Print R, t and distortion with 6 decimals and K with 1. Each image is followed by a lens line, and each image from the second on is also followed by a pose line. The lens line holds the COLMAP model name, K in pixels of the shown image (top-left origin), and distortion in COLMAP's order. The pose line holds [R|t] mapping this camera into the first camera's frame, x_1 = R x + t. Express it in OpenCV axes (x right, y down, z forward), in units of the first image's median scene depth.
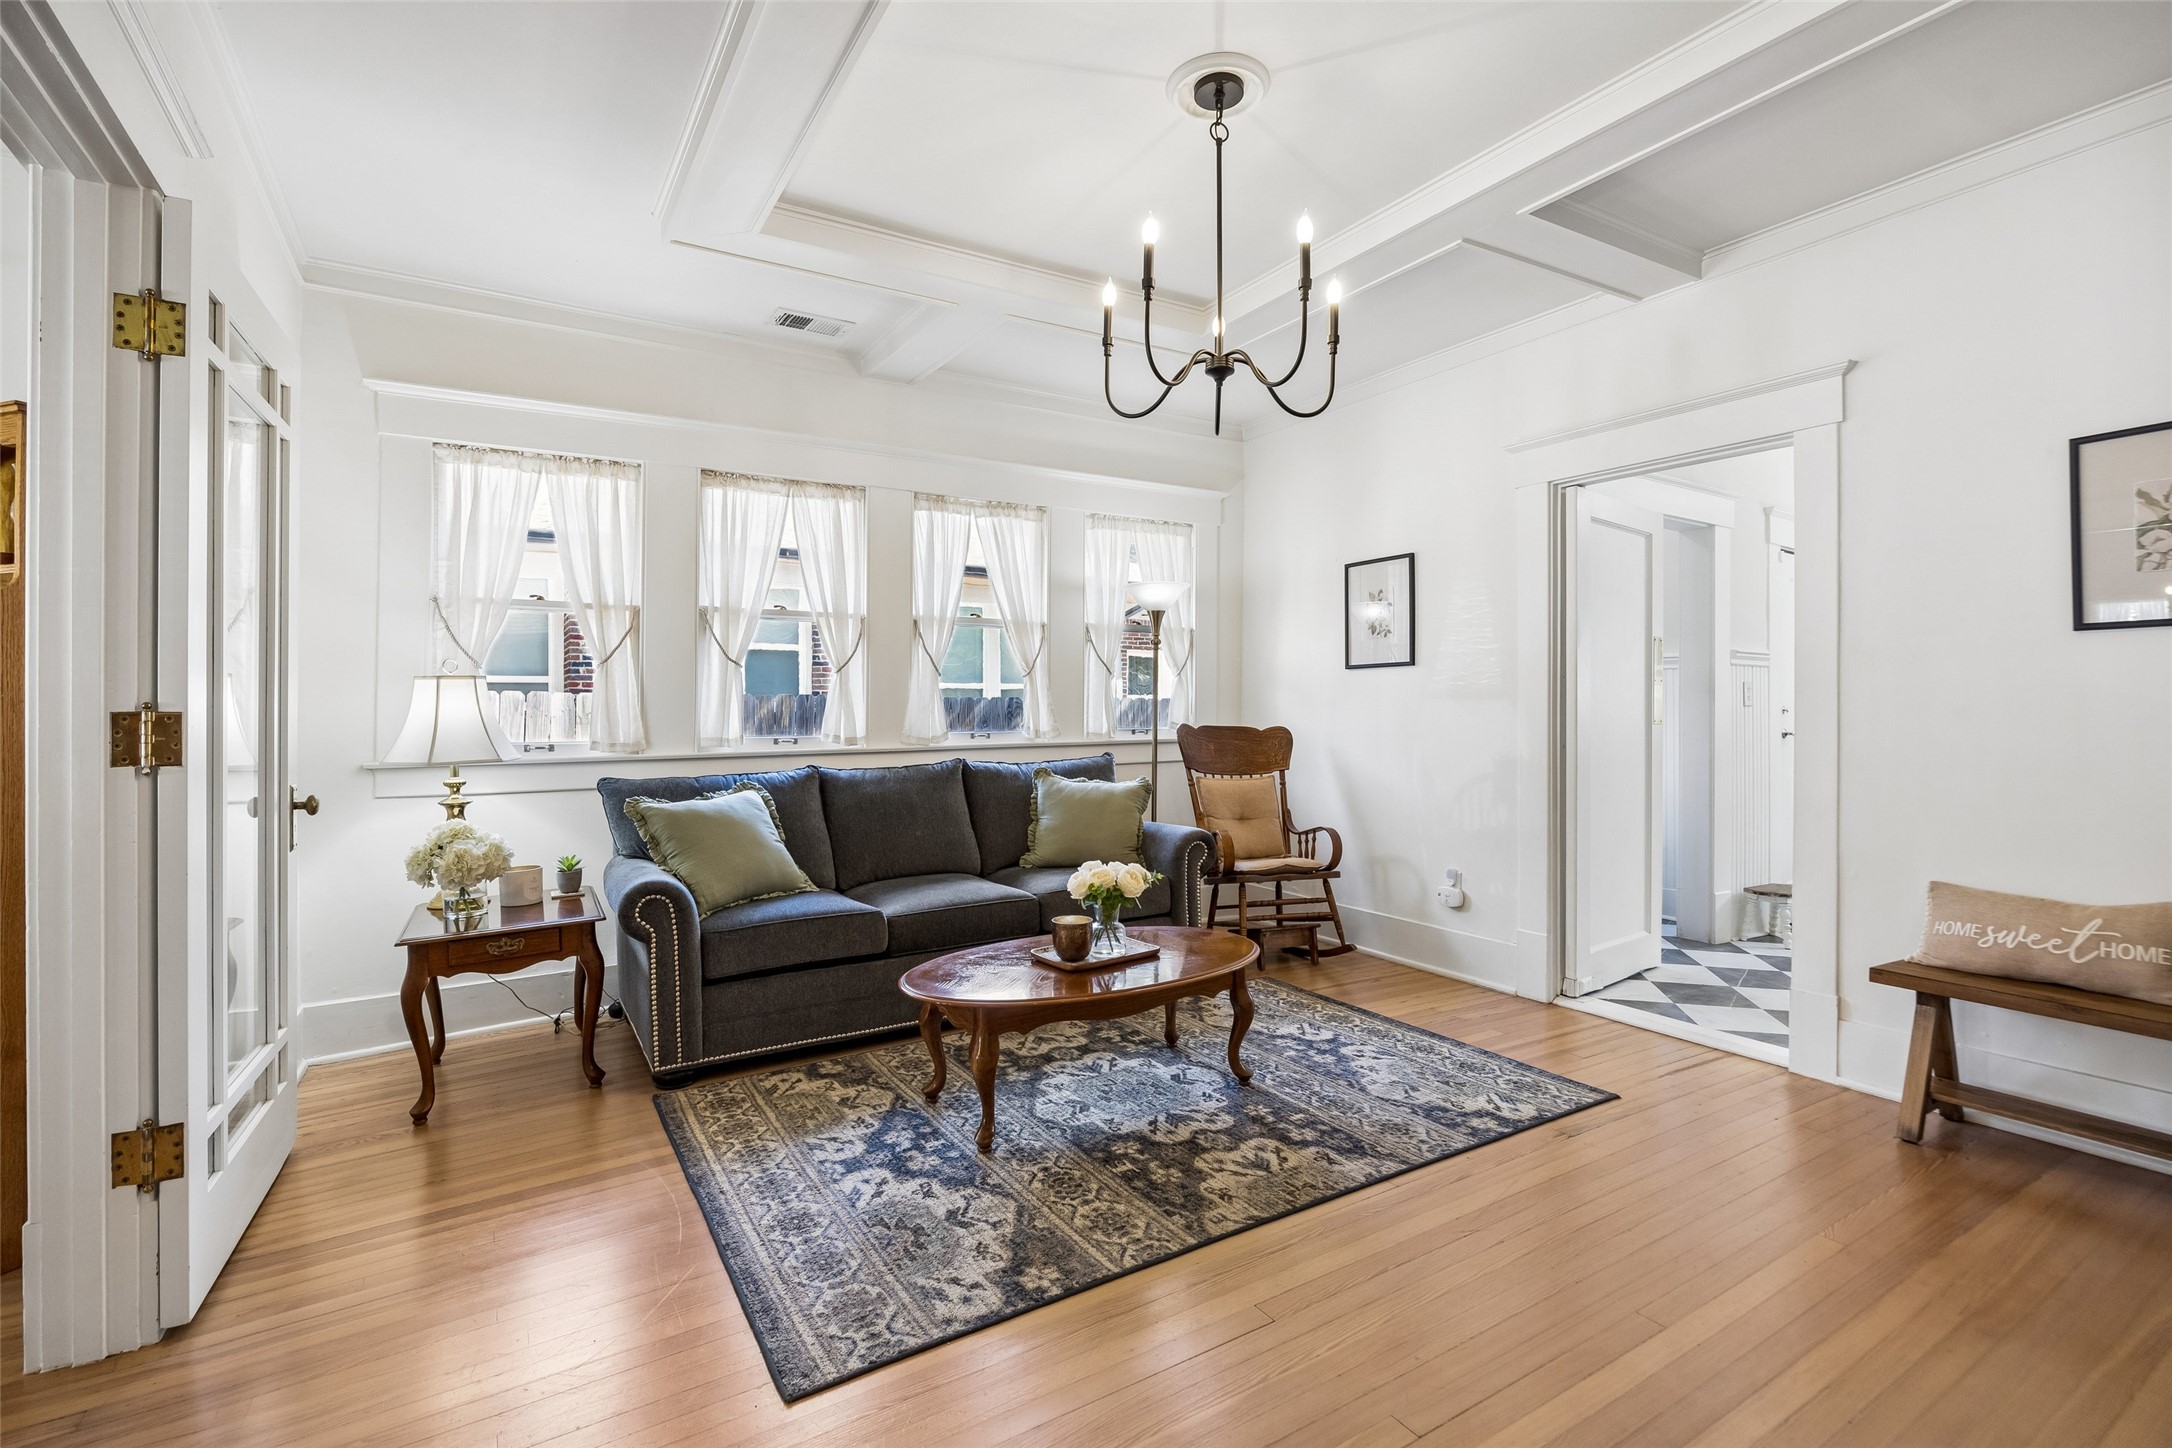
lens RADIAL K [[982.6, 0, 1087.7], [0, 982.6, 711.5], [0, 0, 1]] dist [-0.018555, -0.000142]
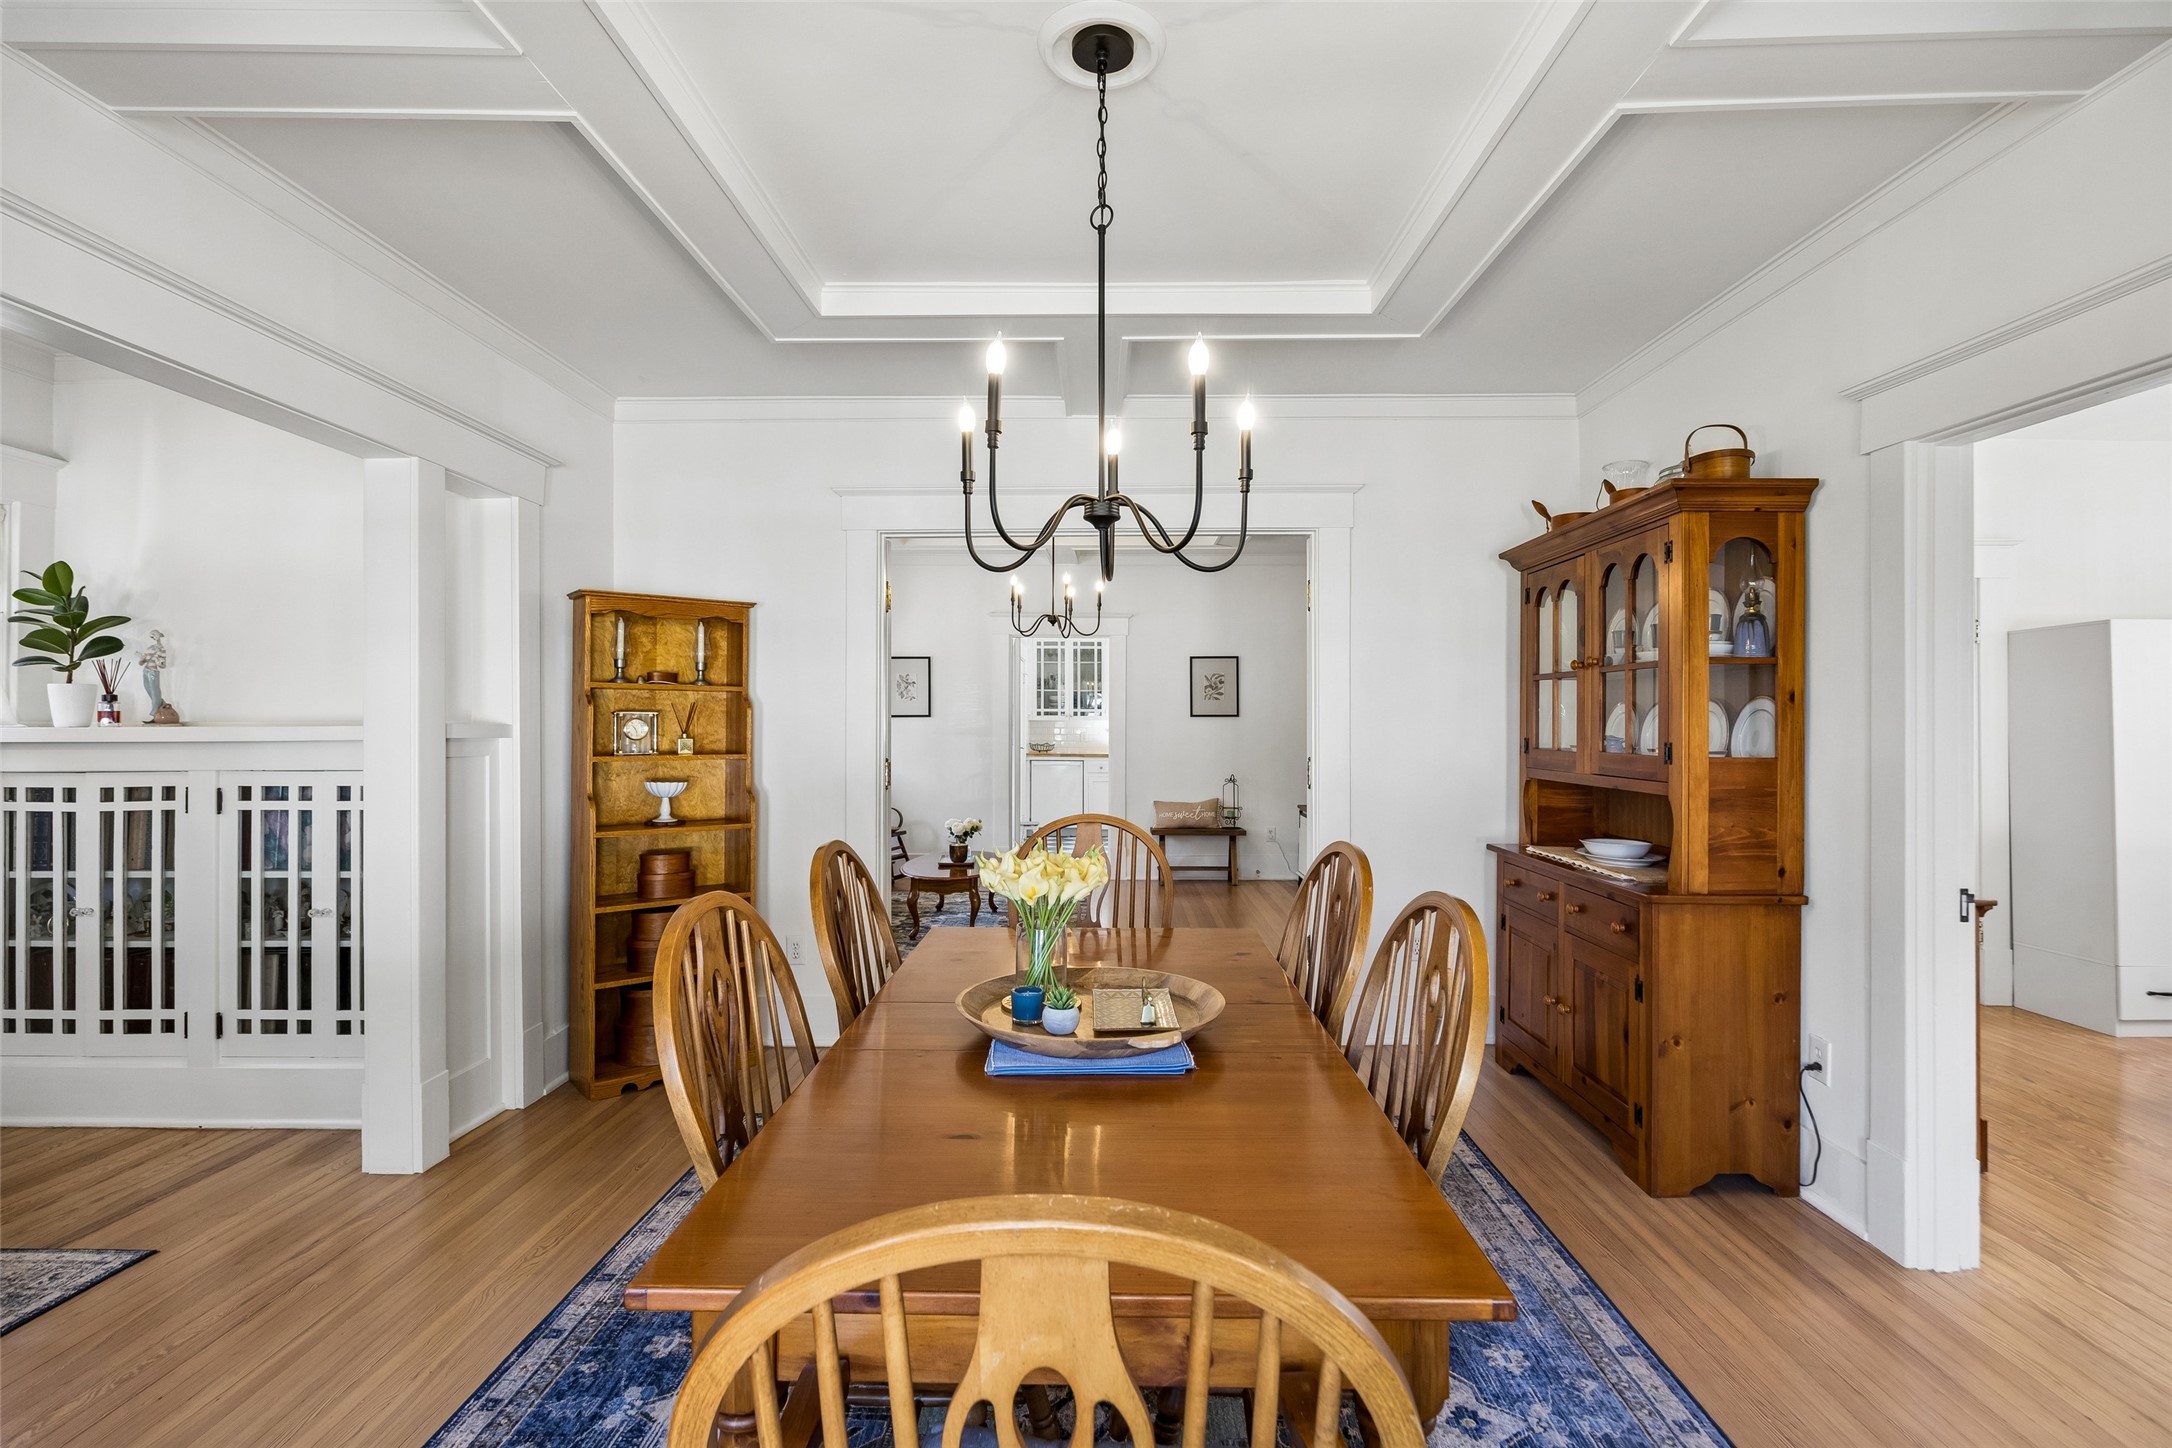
lens RADIAL K [[1011.3, 0, 1093.1], [0, 1011.3, 710.6], [0, 0, 1]] dist [-0.012924, 0.000424]
pose [[0.535137, 0.006474, 0.844740, -1.912651], [-0.001047, 0.999975, -0.007000, -0.078957], [-0.844764, 0.002862, 0.535131, -0.501137]]
